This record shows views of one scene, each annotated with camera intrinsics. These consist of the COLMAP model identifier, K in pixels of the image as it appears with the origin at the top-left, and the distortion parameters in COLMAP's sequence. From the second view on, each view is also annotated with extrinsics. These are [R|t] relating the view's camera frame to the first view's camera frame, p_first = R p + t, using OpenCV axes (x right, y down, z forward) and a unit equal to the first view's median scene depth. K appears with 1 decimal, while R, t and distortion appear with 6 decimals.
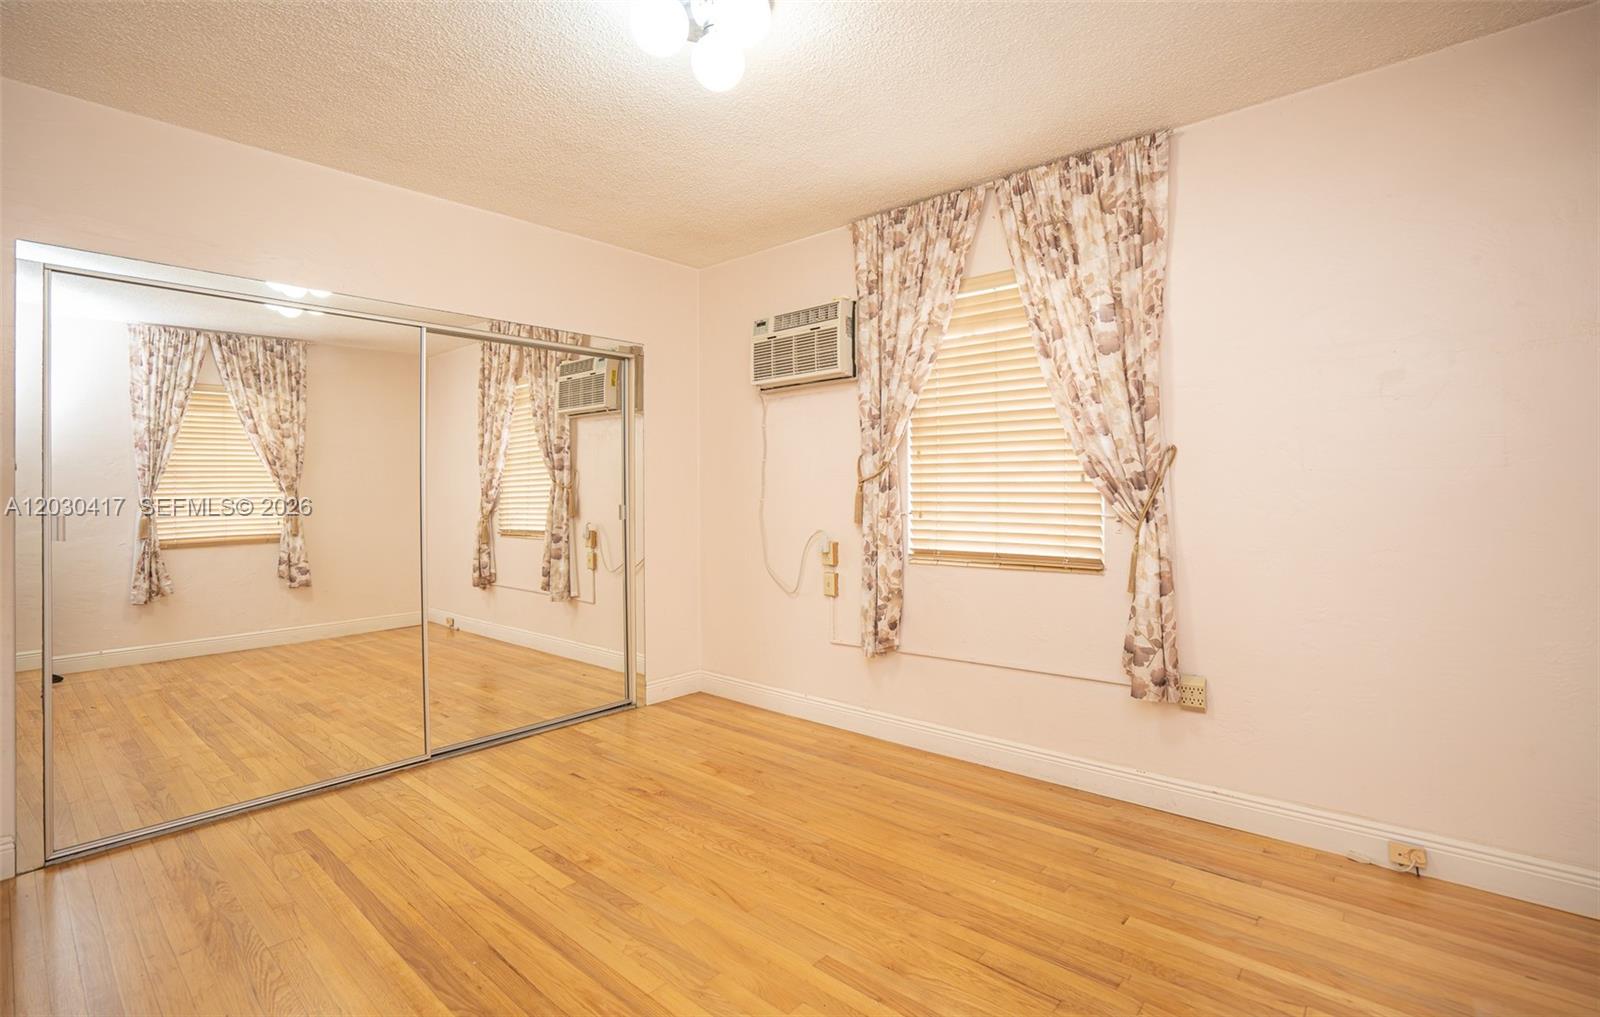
lens RADIAL K [[747.3, 0, 815.1], [0, 747.3, 480.4], [0, 0, 1]] dist [-0.036308, 0.001555]
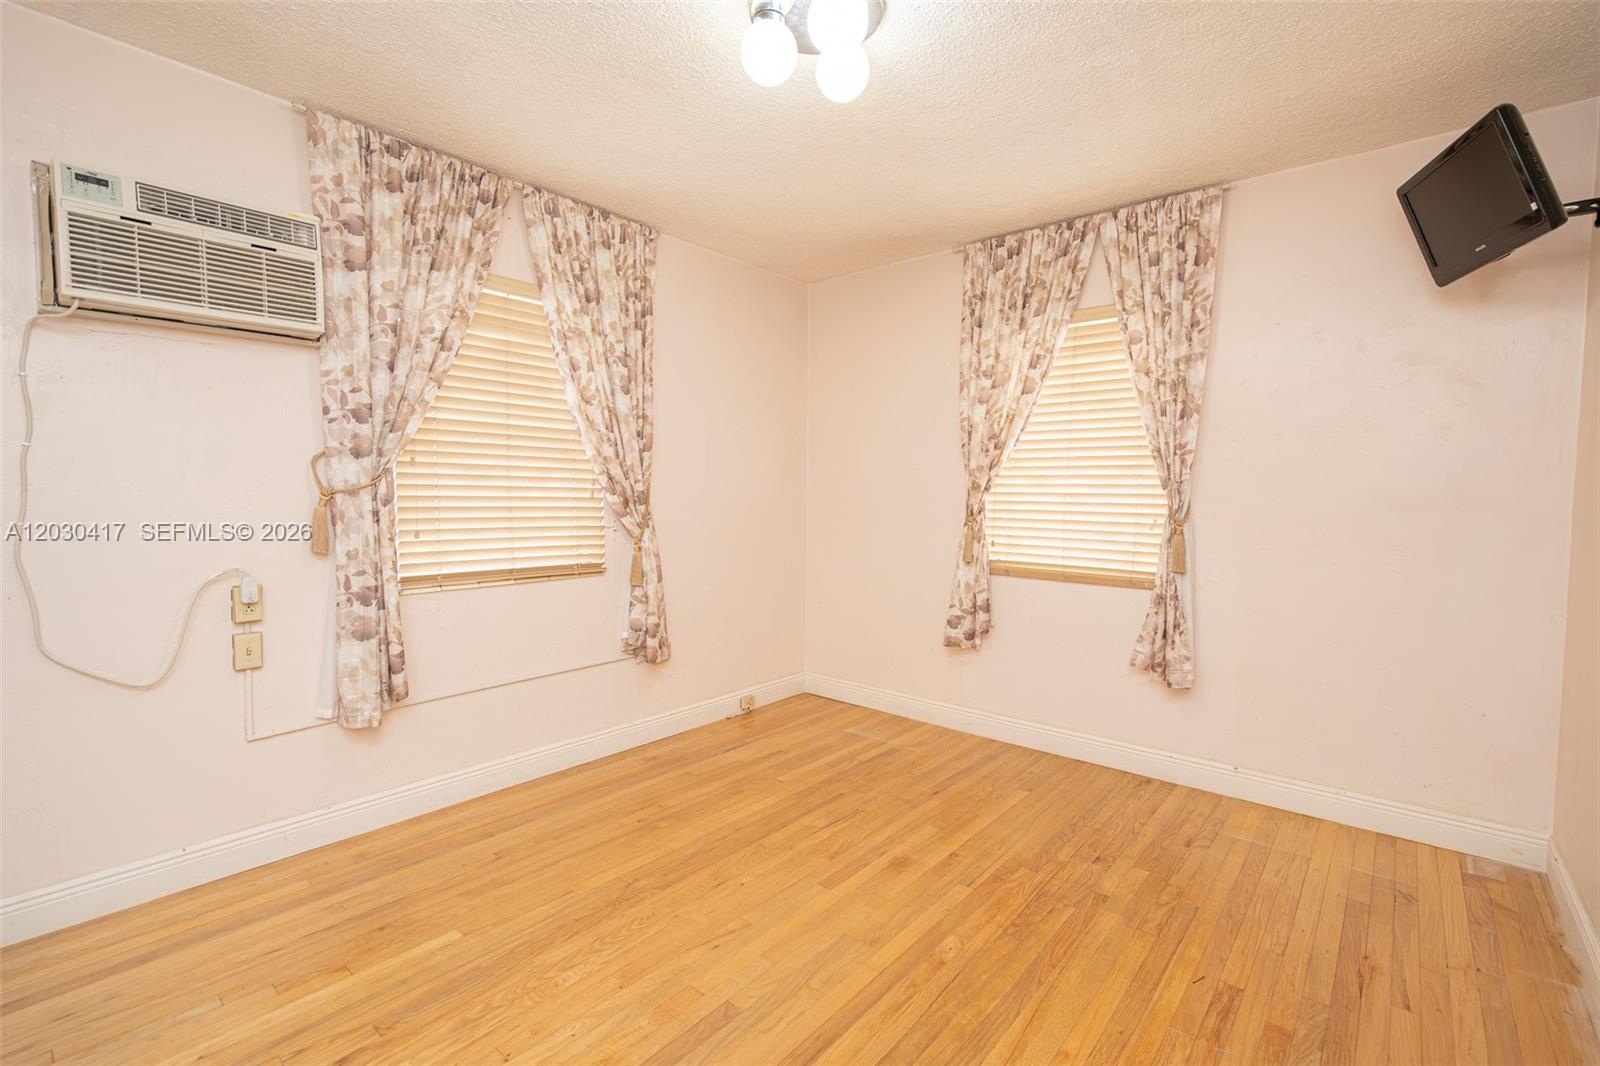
lens RADIAL K [[712.5, 0, 795.5], [0, 712.5, 534.9], [0, 0, 1]] dist [-0.001961, 0.000543]
pose [[0.000663, -0.047826, 0.998855, -0.633721], [-0.017307, 0.998706, 0.047830, 0.000635], [-0.999850, -0.017319, -0.000165, 0.574456]]
